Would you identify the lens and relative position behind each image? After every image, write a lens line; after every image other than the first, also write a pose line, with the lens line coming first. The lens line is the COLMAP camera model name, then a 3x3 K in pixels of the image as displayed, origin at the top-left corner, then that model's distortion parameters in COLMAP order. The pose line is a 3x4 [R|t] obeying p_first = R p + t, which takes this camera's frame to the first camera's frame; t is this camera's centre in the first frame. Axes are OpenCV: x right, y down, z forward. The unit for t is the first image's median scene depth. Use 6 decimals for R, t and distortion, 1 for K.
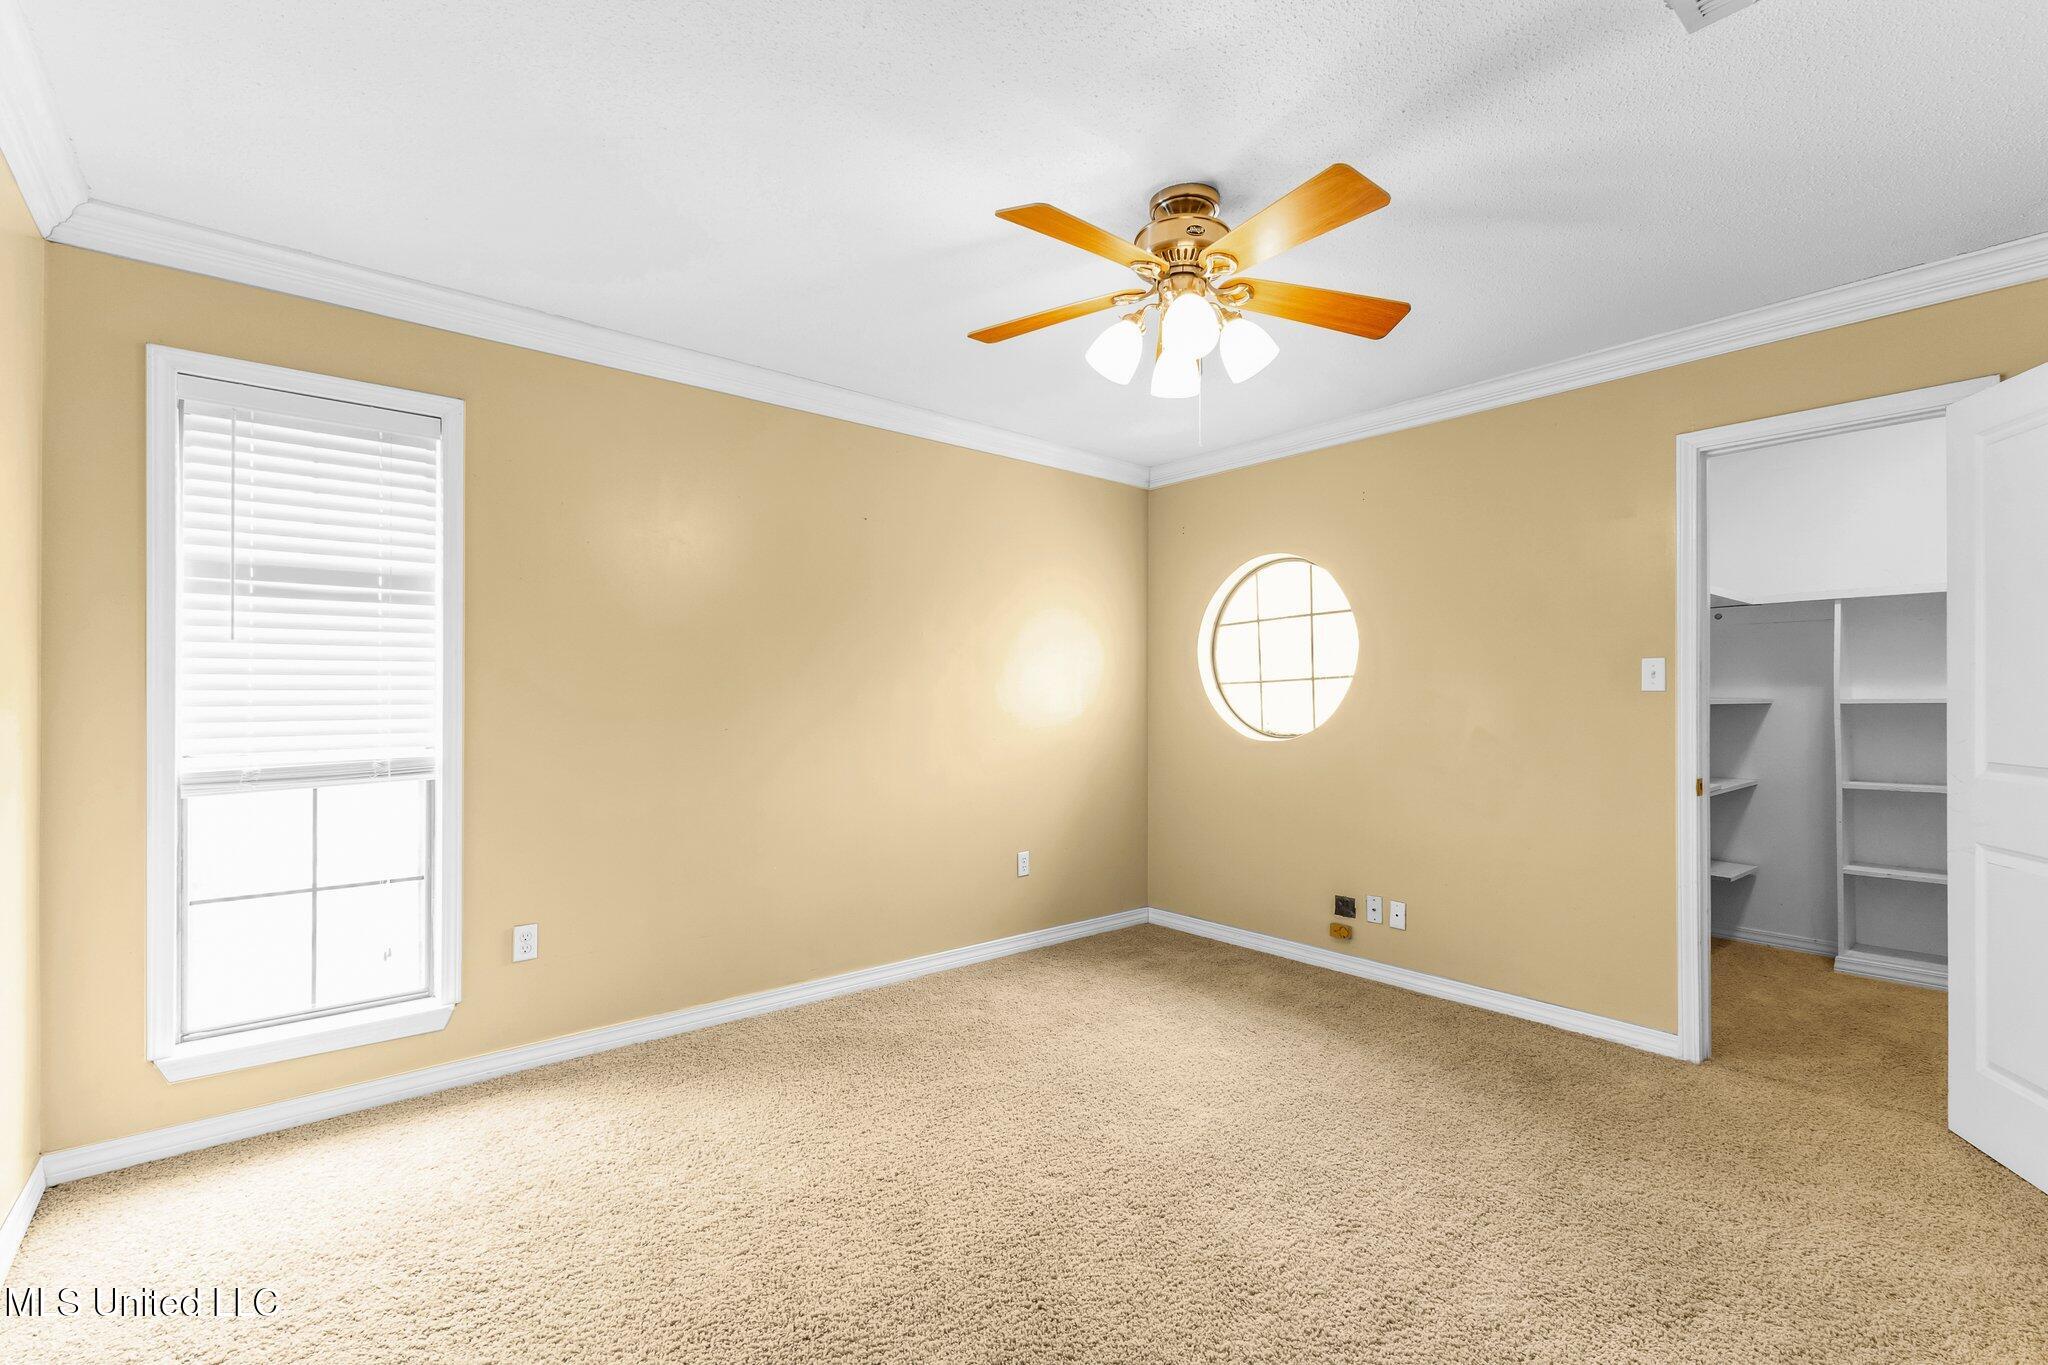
lens RADIAL K [[890.7, 0, 1020.9], [0, 890.7, 690.5], [0, 0, 1]] dist [-0.001898, -0.000170]
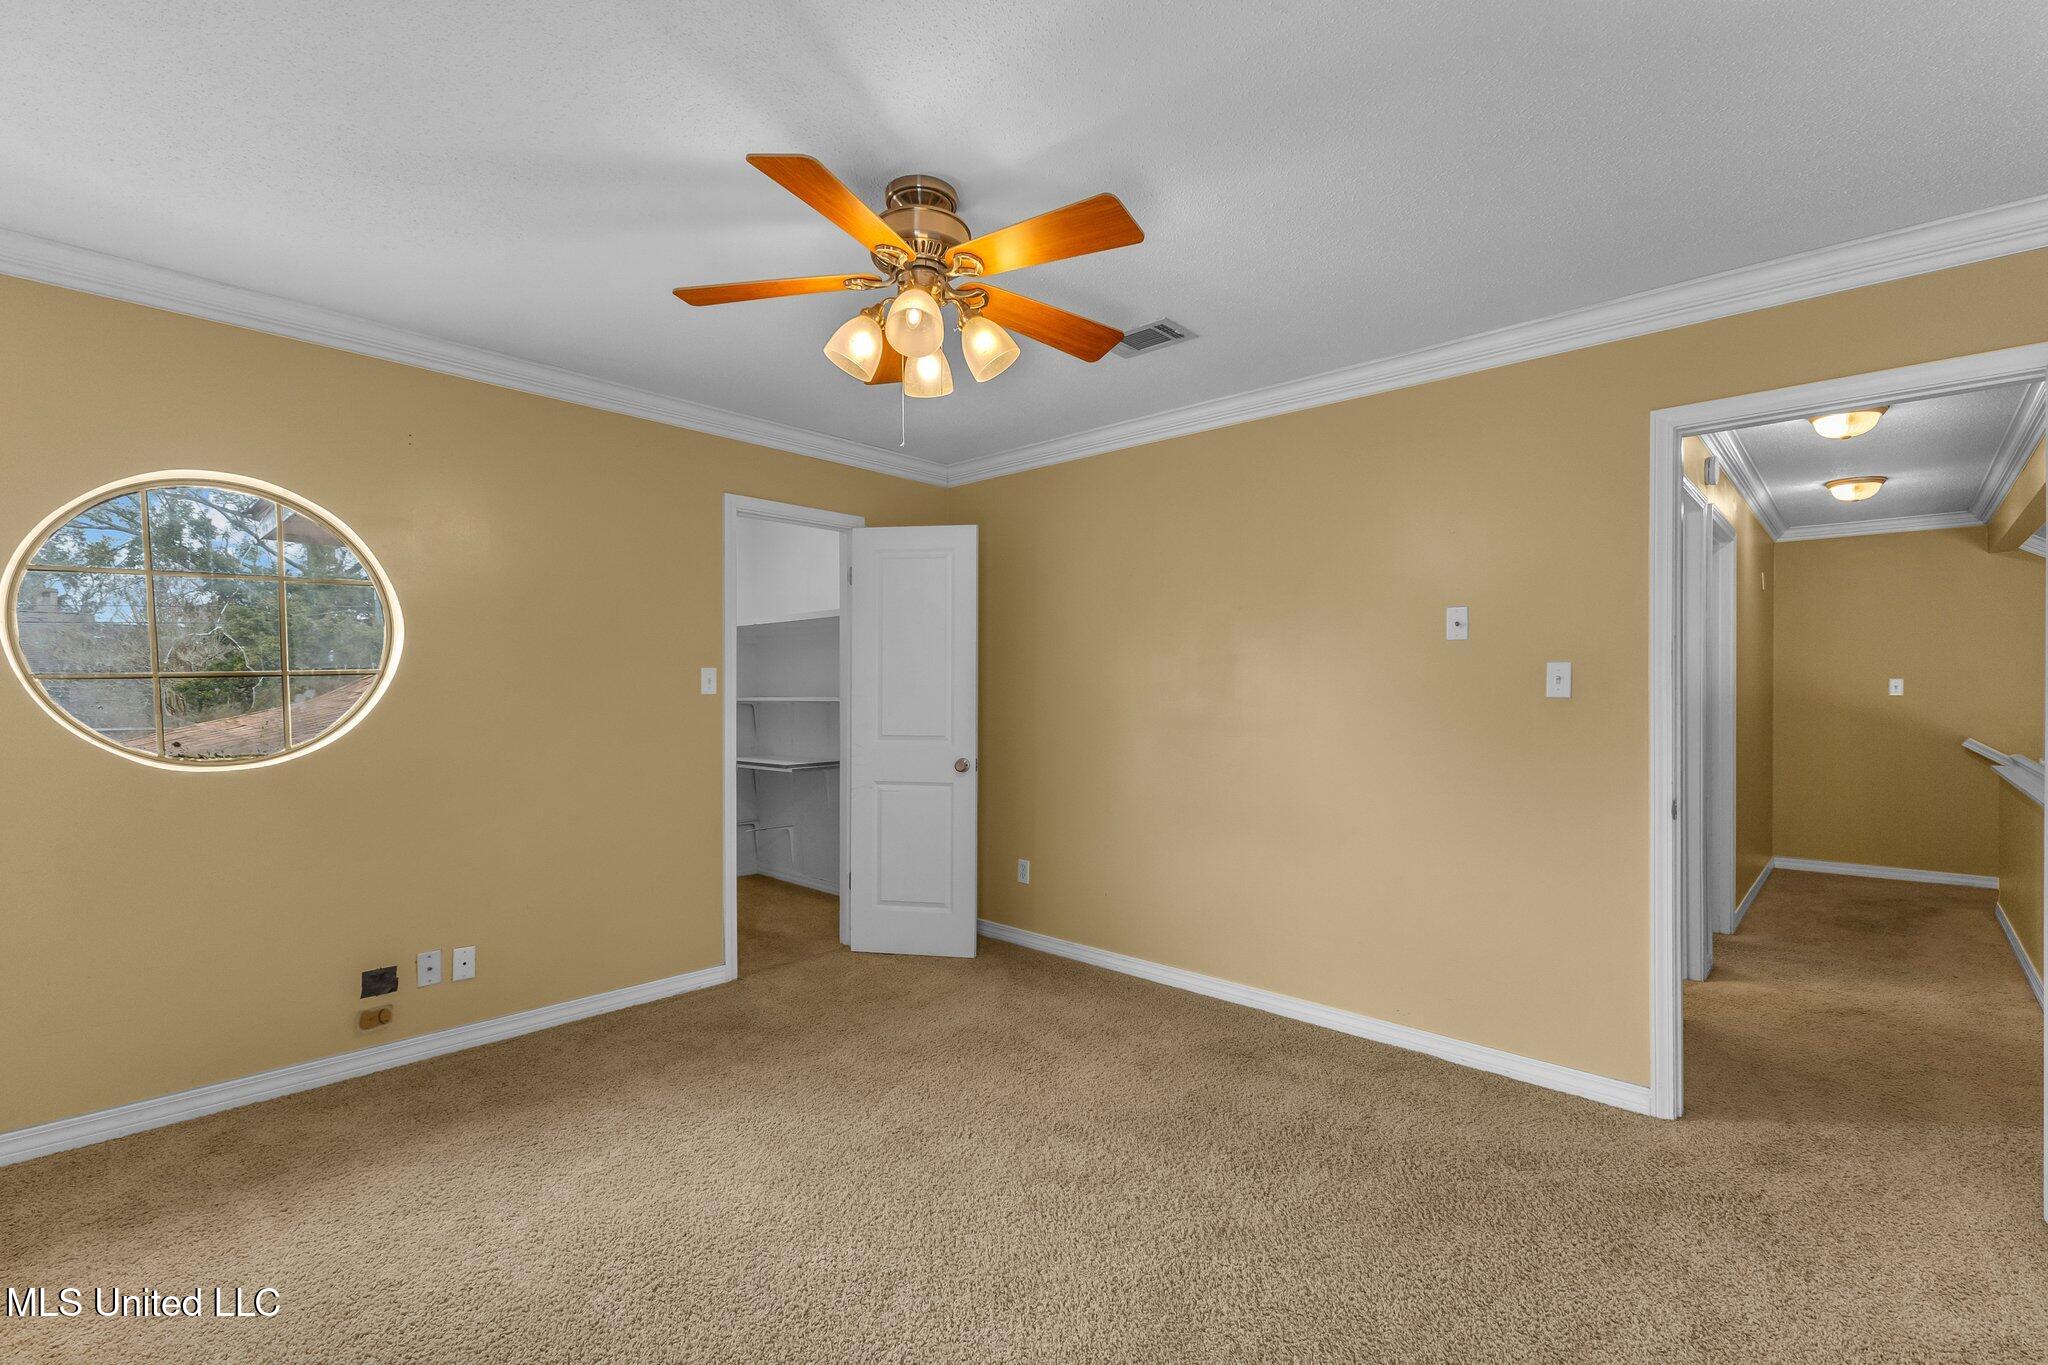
lens RADIAL K [[896.3, 0, 1018.9], [0, 896.3, 695.3], [0, 0, 1]] dist [0.015682, -0.002416]
pose [[-0.120200, 0.001437, 0.992749, -0.517630], [-0.008939, 0.999957, -0.002529, 0.001056], [-0.992709, -0.009178, -0.120182, 0.647861]]
